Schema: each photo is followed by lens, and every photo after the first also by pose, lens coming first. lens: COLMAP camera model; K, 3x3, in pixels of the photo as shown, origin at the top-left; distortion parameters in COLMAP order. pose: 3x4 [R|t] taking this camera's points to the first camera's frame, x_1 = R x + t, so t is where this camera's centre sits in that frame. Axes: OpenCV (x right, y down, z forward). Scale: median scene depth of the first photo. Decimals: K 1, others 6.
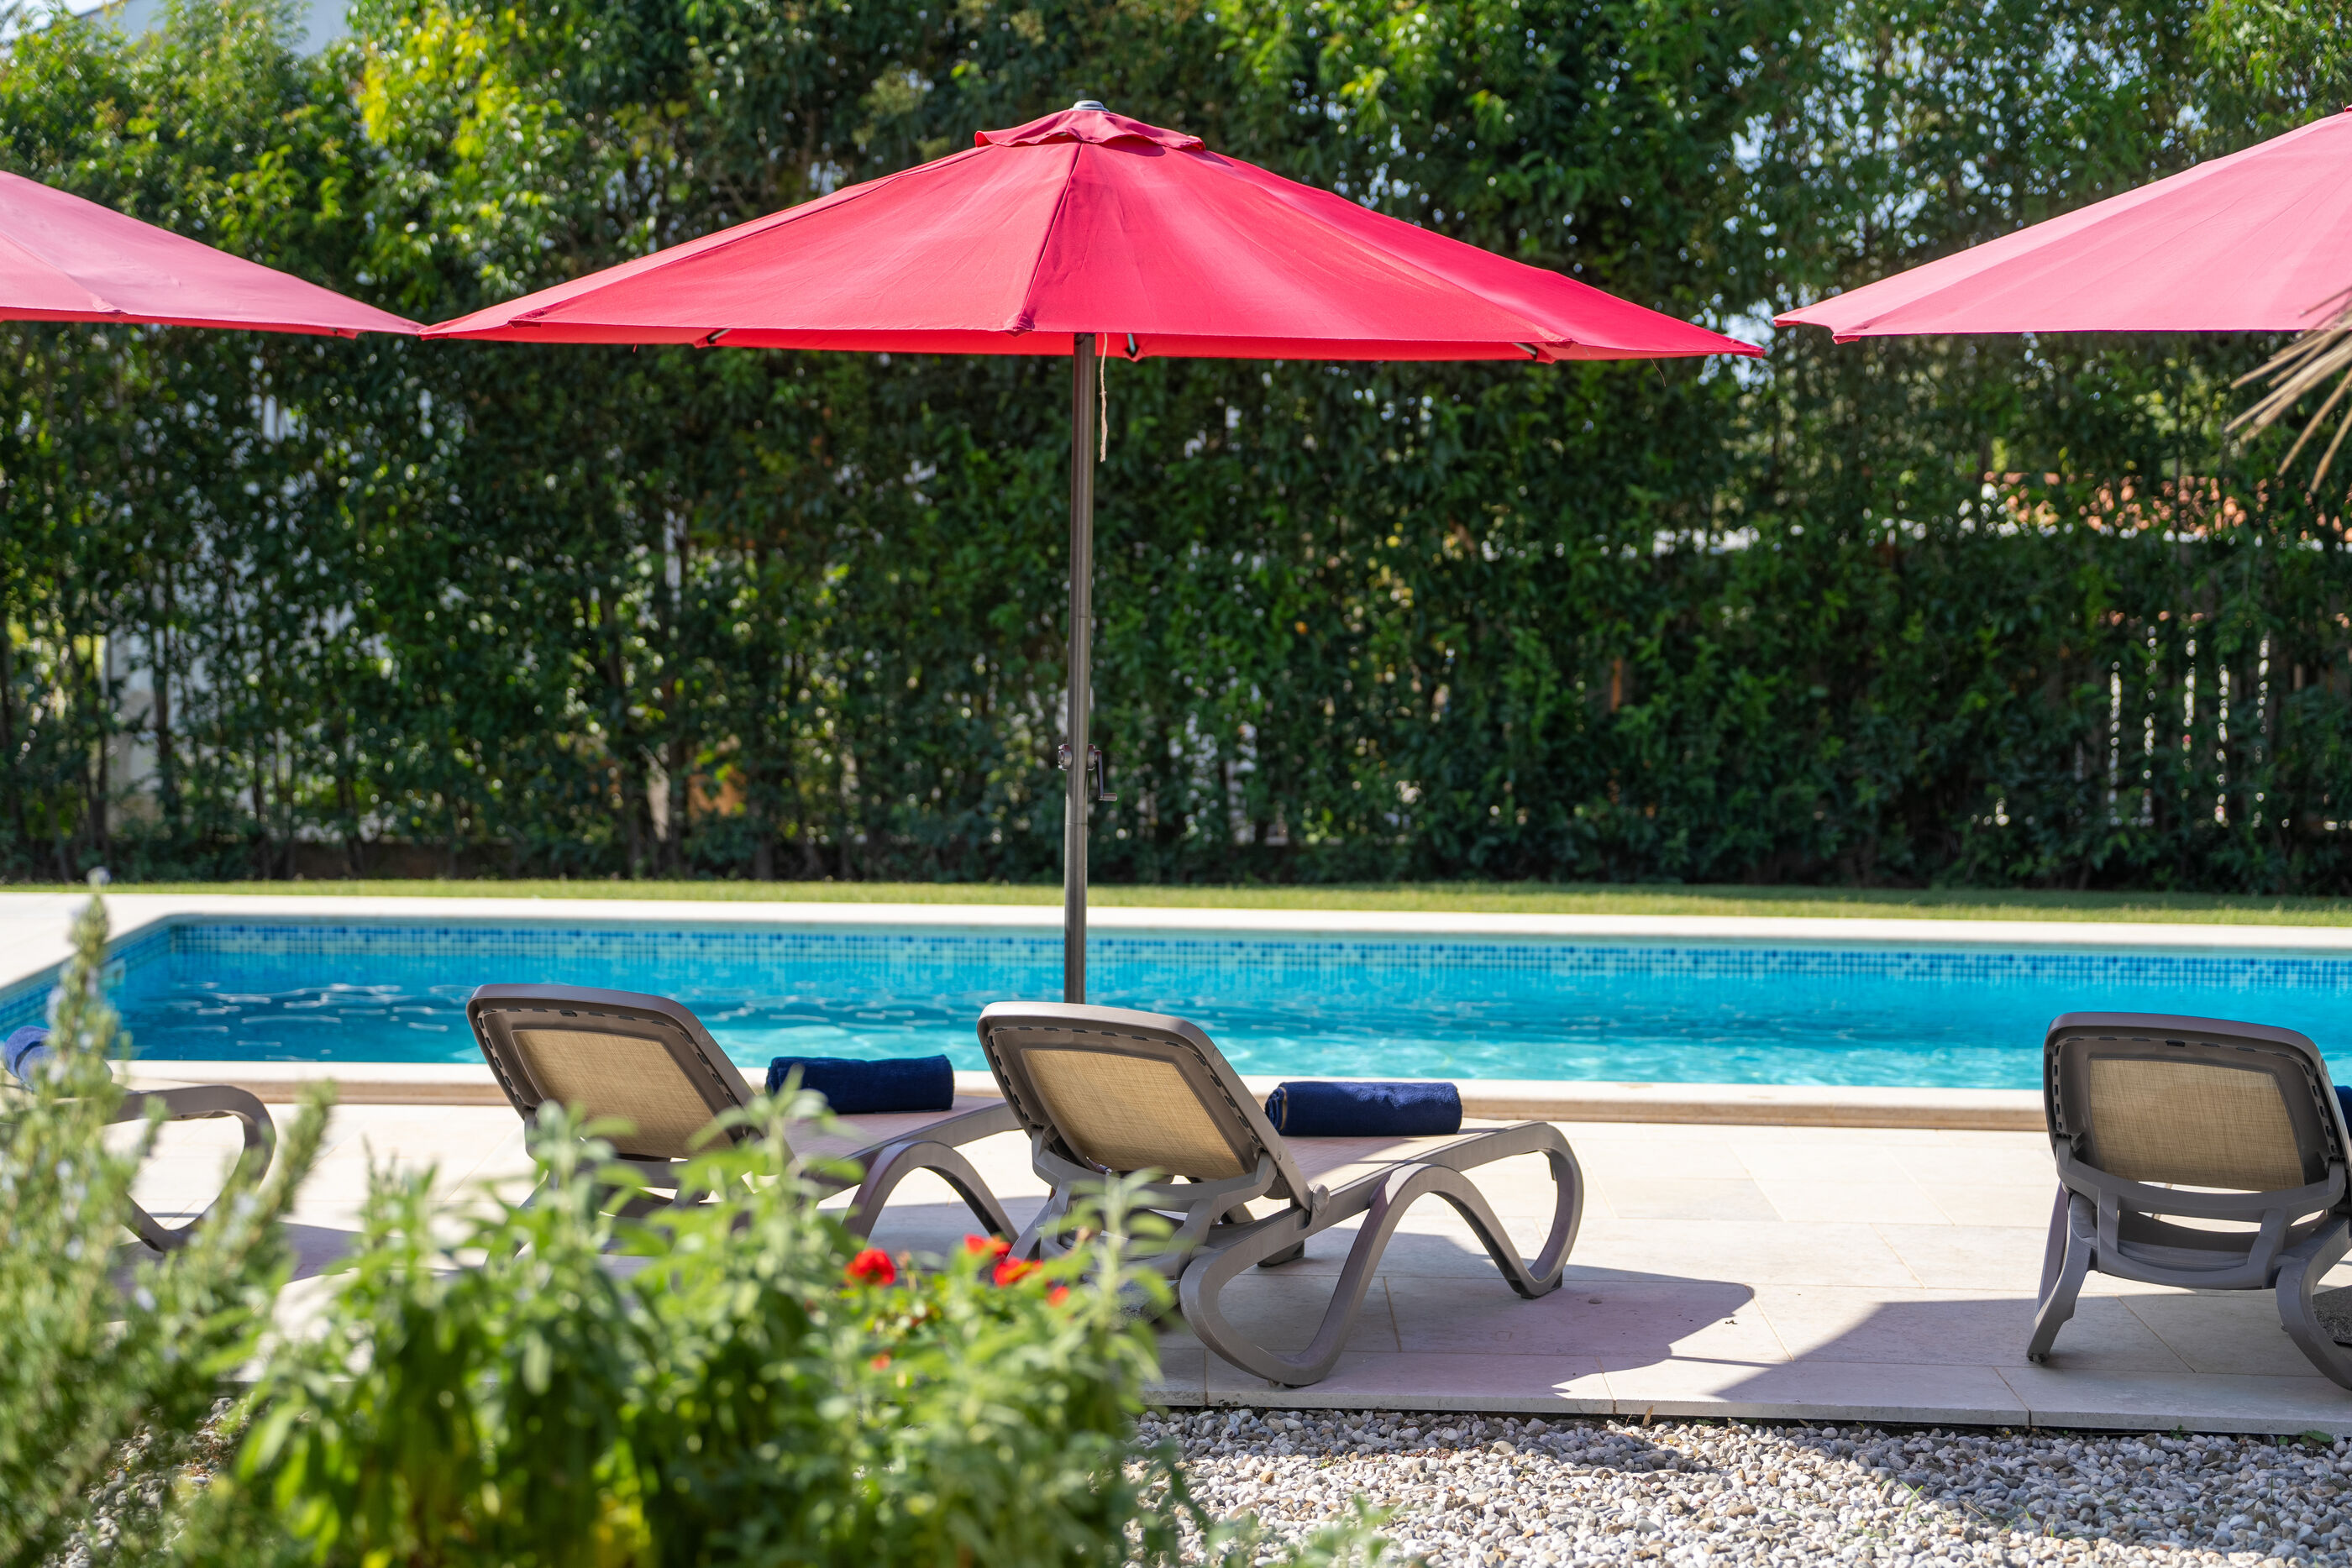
lens RADIAL K [[4493.4, 0, 1081.6], [0, 4493.4, 759.5], [0, 0, 1]] dist [0.239523, 0.000000]
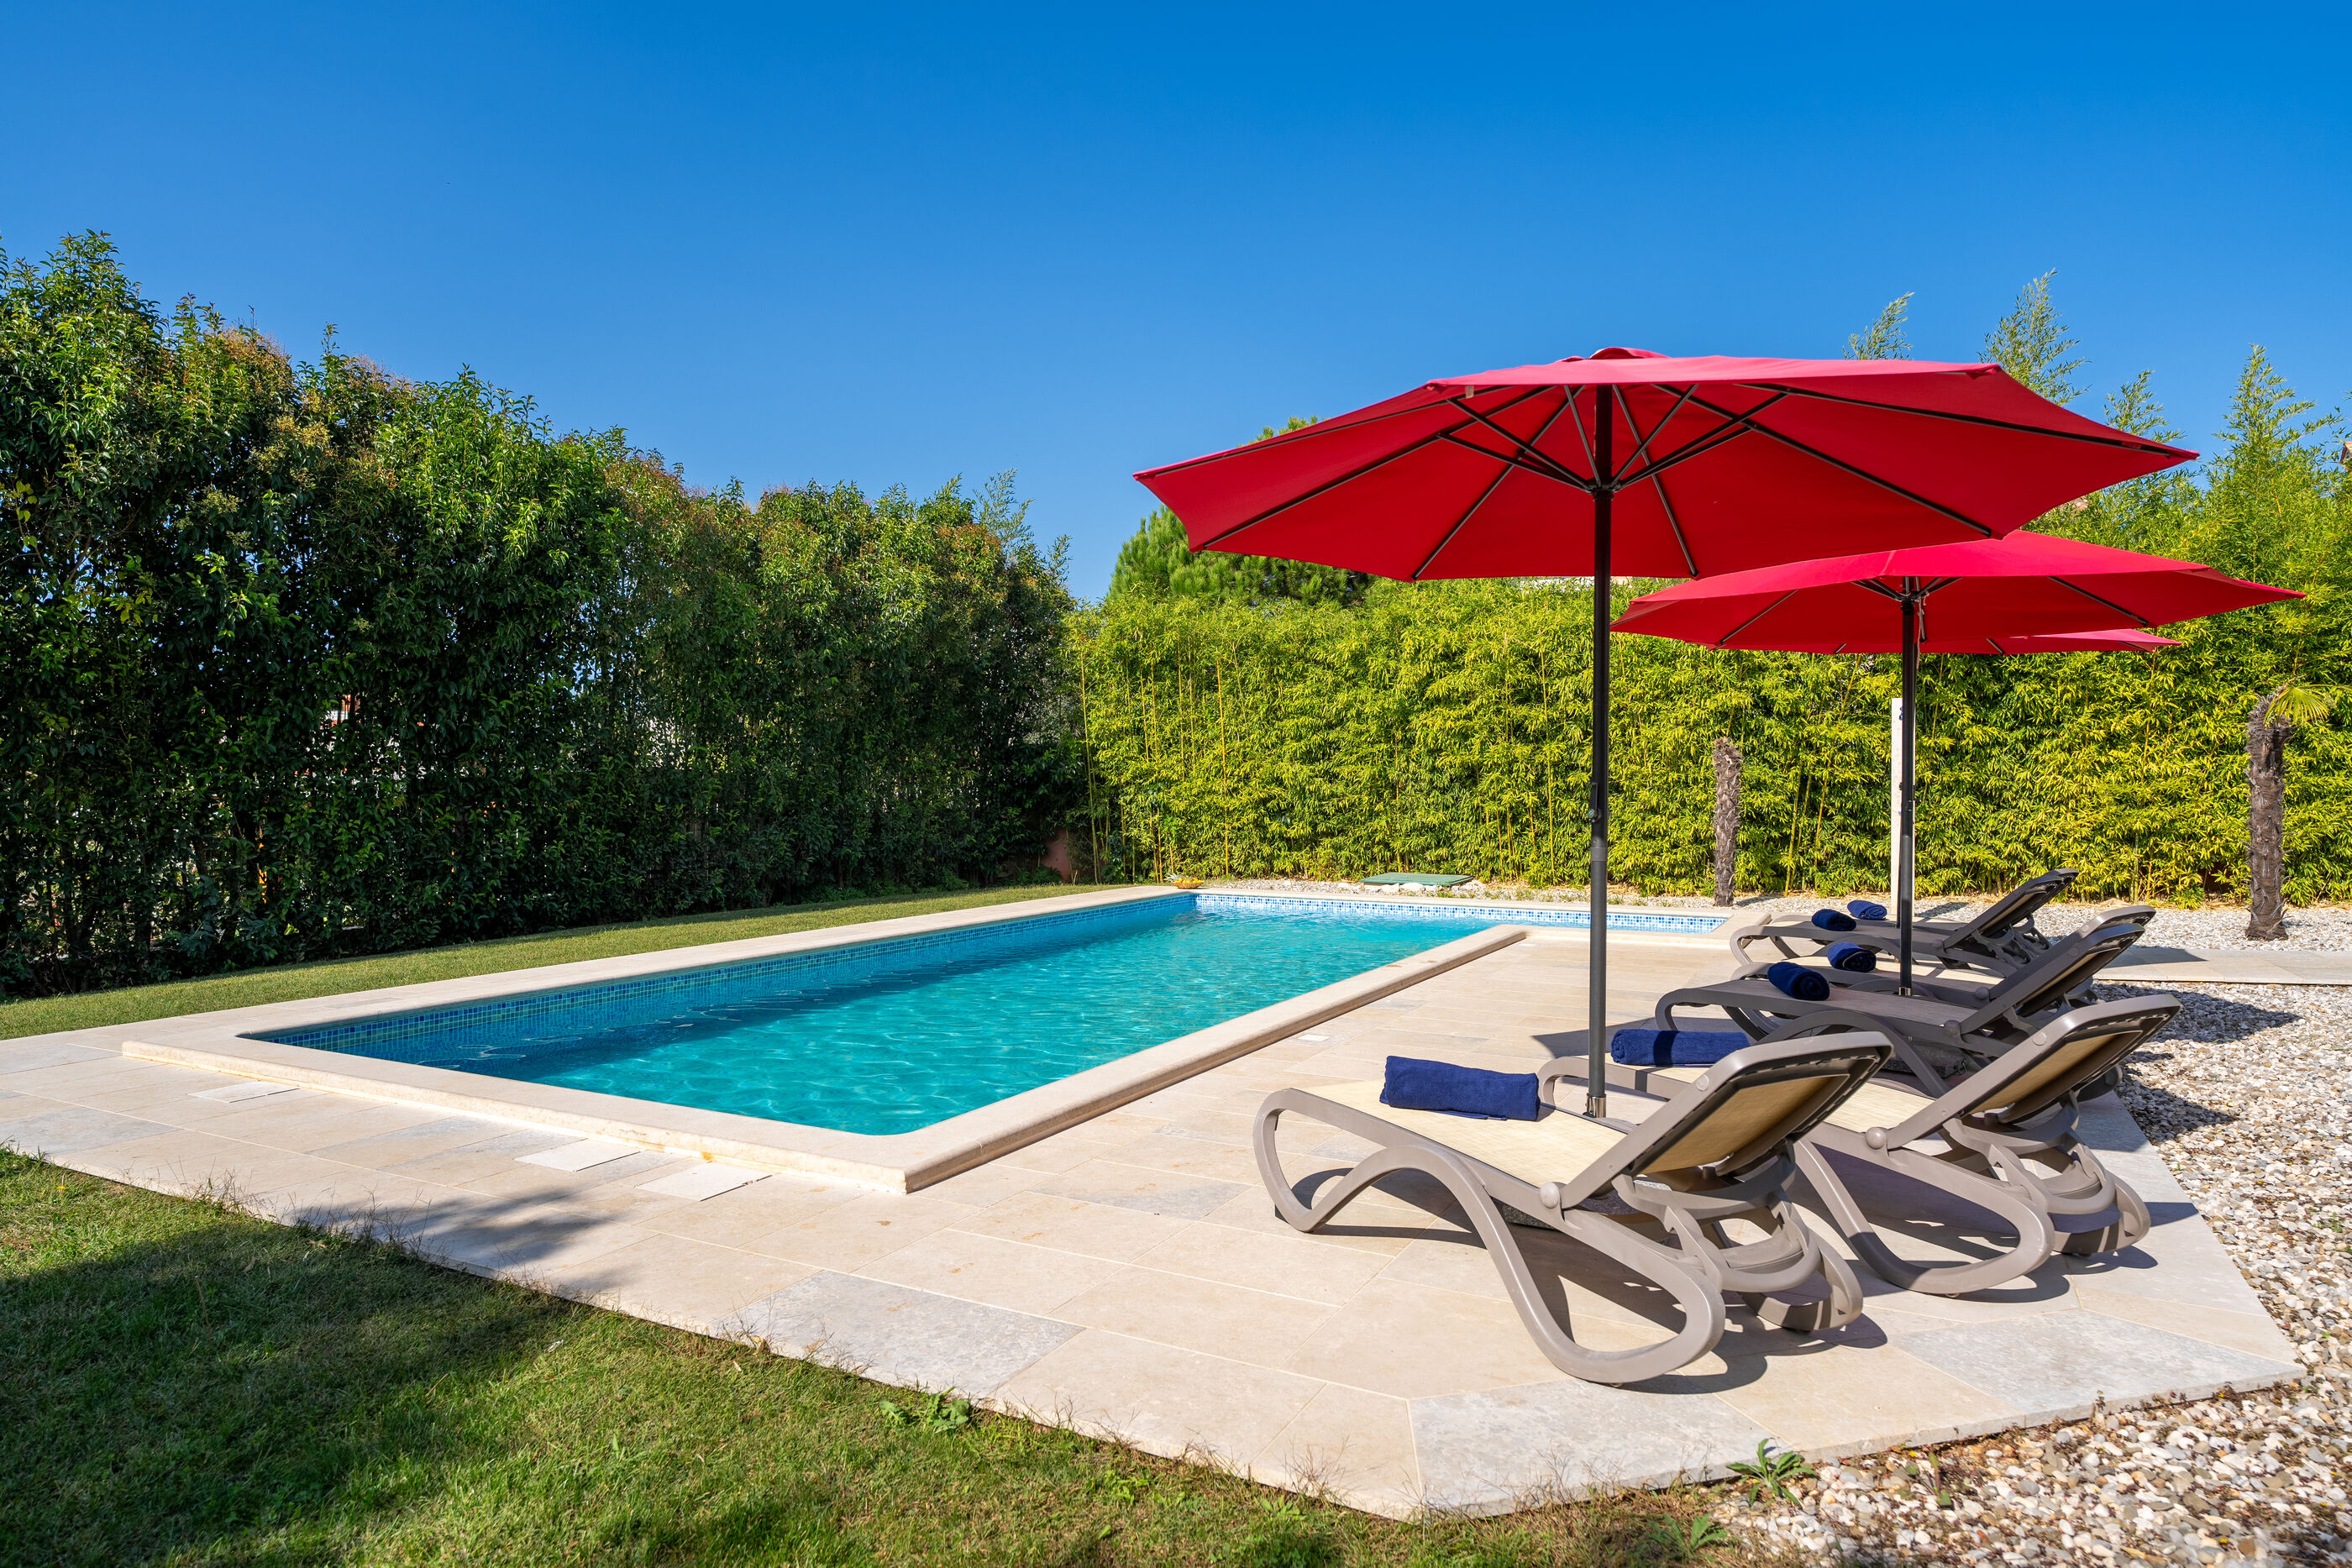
lens RADIAL K [[1384.7, 0, 1153.3], [0, 1384.7, 797.6], [0, 0, 1]] dist [-0.017384, 0.004178]
pose [[0.458041, -0.023945, 0.888609, -0.323722], [0.067169, 0.997712, -0.007738, -0.010870], [-0.886390, 0.063232, 0.458601, 0.450472]]
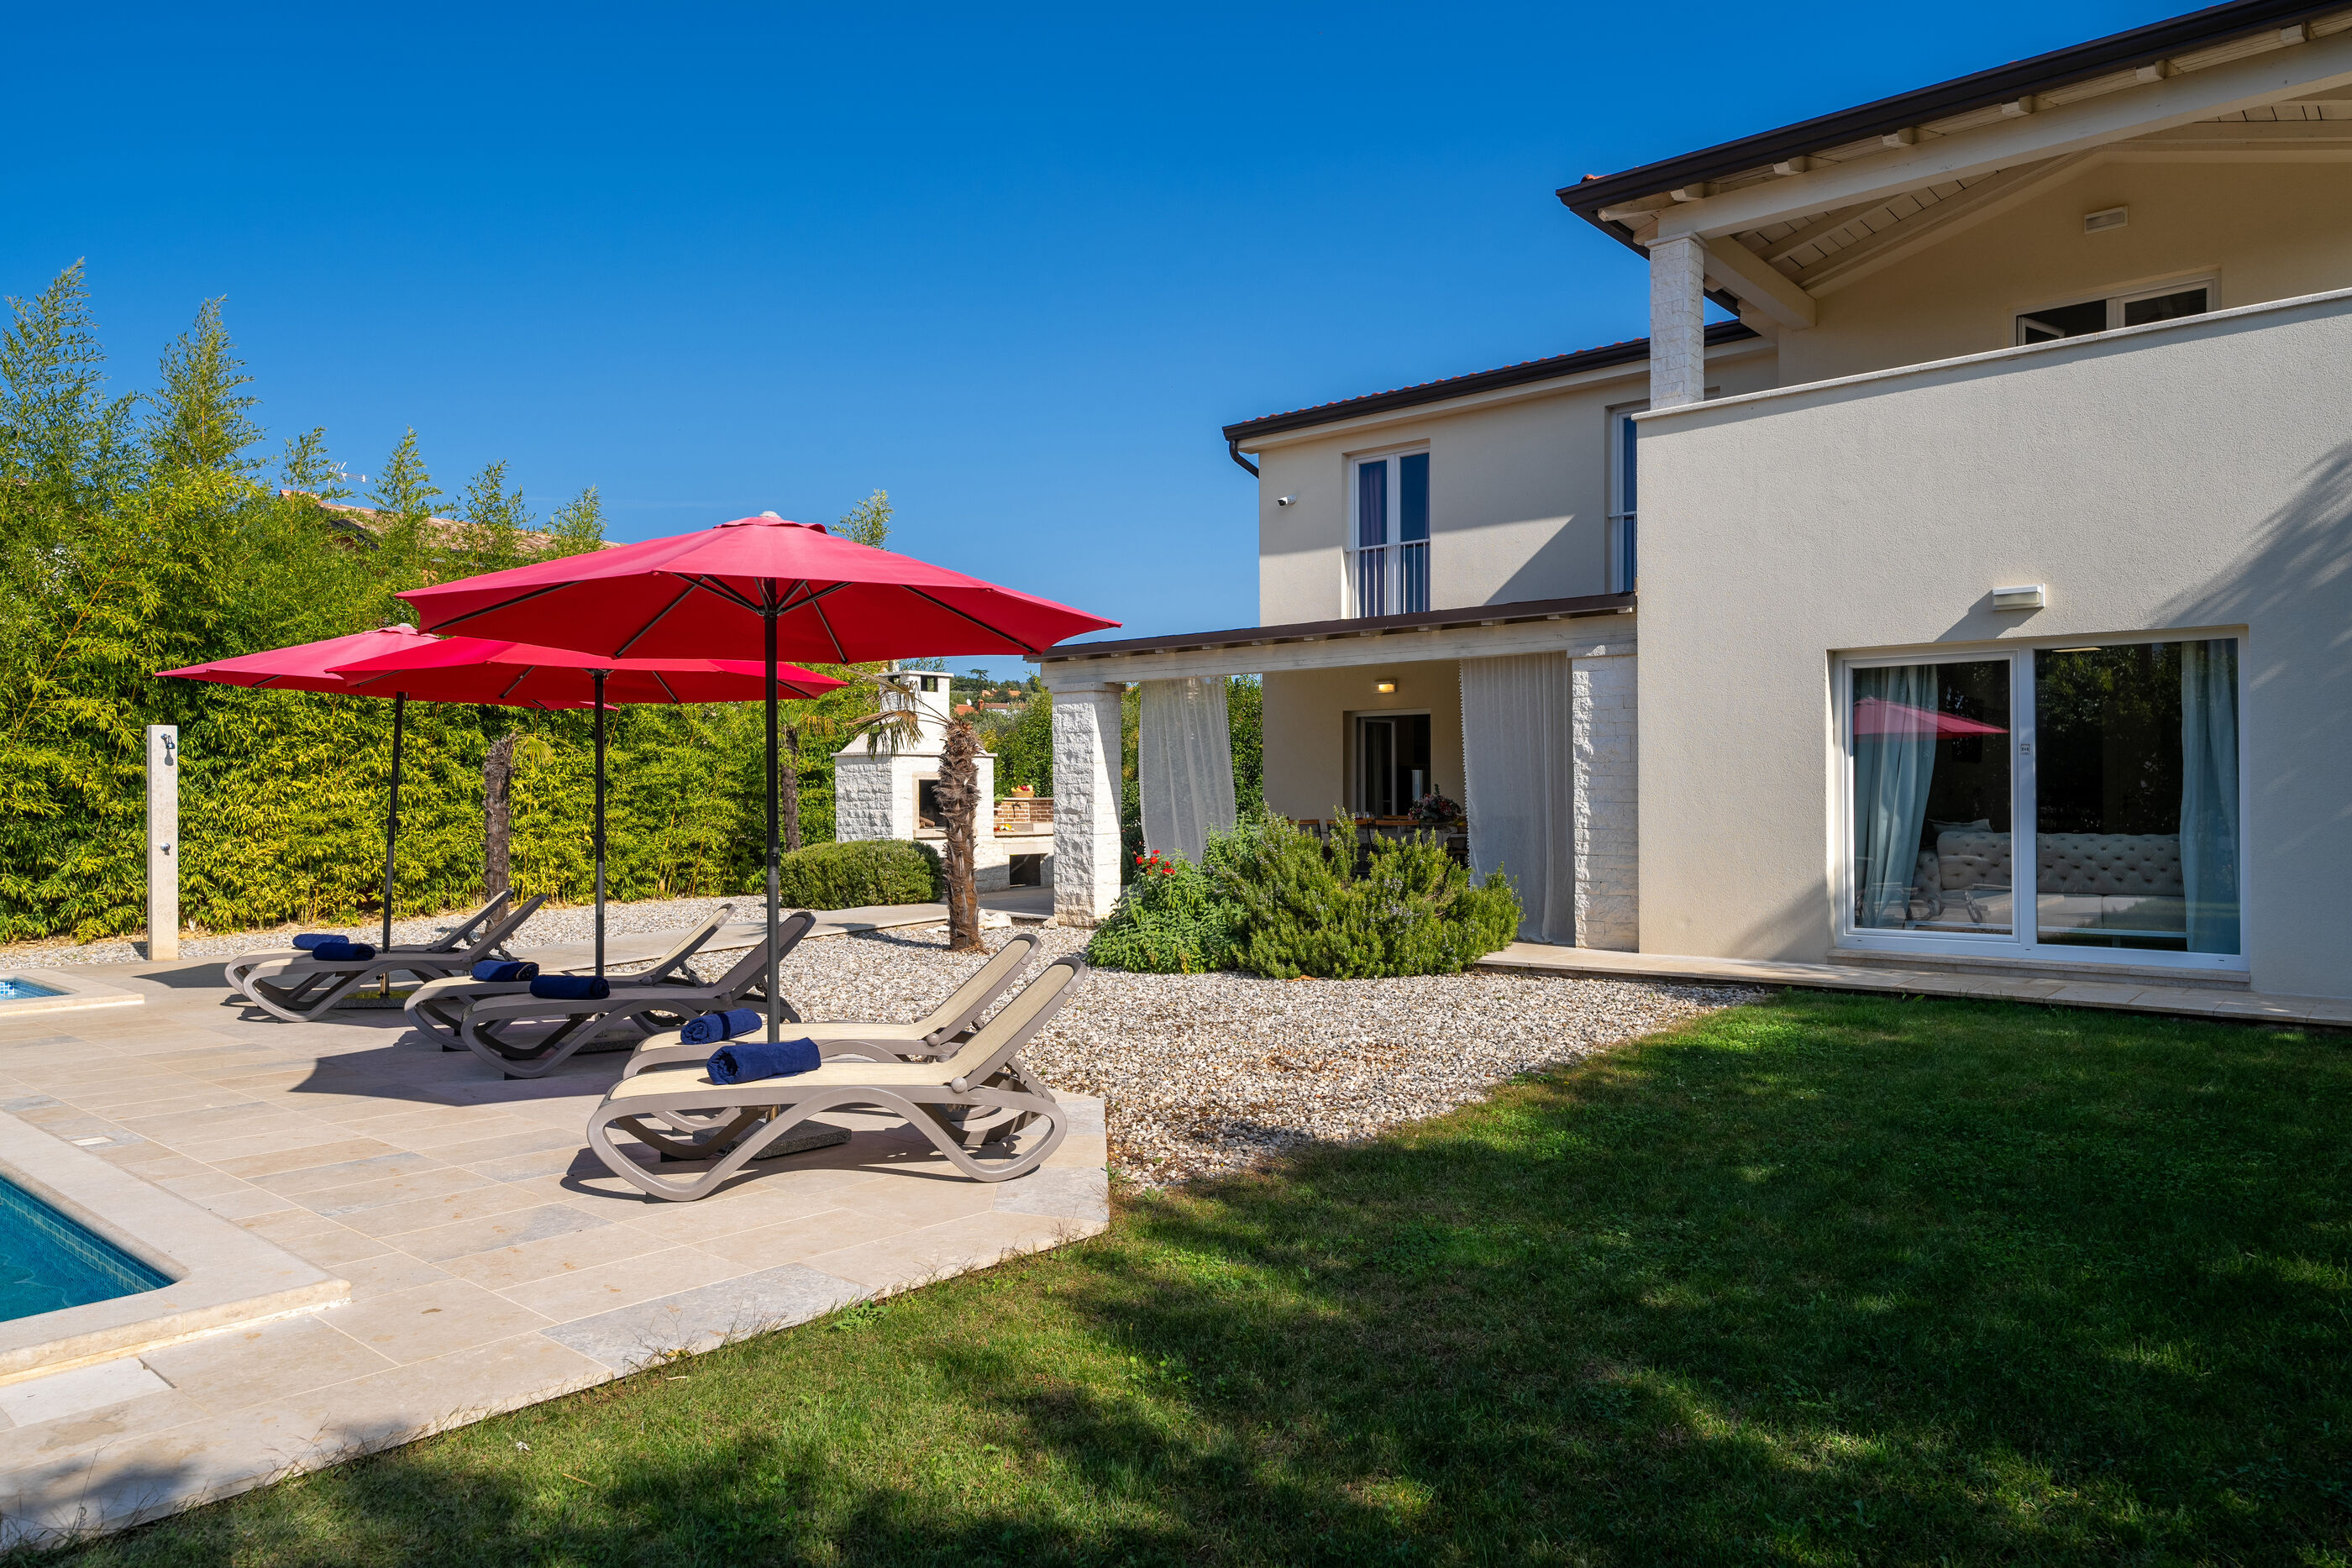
lens RADIAL K [[1564.0, 0, 1213.2], [0, 1564.0, 812.0], [0, 0, 1]] dist [0.015788, -0.006849]
pose [[-0.779267, -0.016362, 0.626479, -0.378850], [0.038842, 0.996476, 0.074340, -0.032465], [-0.625488, 0.082264, -0.775885, 0.663900]]
